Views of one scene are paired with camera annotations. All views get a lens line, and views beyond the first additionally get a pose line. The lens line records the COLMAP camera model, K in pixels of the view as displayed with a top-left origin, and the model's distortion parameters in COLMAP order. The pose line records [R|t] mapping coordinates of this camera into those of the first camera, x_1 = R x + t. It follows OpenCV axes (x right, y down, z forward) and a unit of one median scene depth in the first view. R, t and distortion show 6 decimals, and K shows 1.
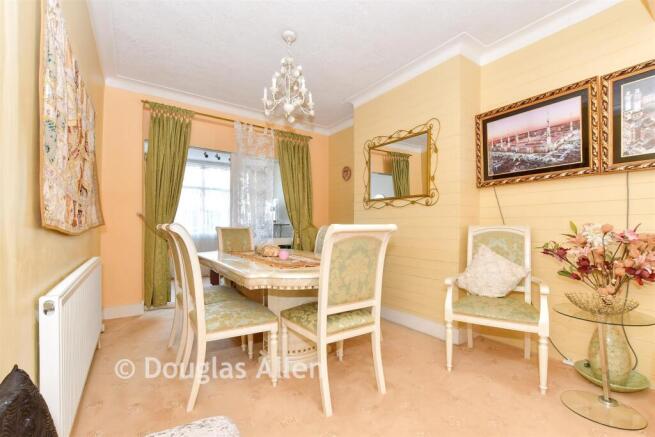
lens RADIAL K [[287.5, 0, 327.5], [0, 287.5, 218.5], [0, 0, 1]] dist [-0.001015, 0.000221]
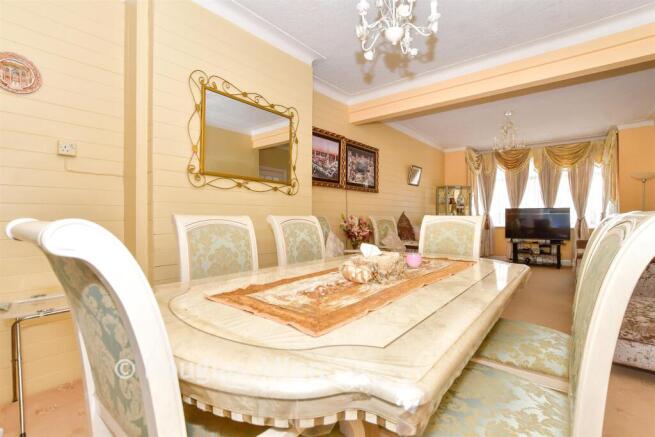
lens RADIAL K [[303.1, 0, 327.9], [0, 303.1, 213.2], [0, 0, 1]] dist [-0.002403, -0.000230]
pose [[-0.282201, 0.005612, 0.959339, -0.661911], [-0.026730, 0.999549, -0.013711, 0.027229], [-0.958983, -0.029512, -0.281924, 1.156000]]
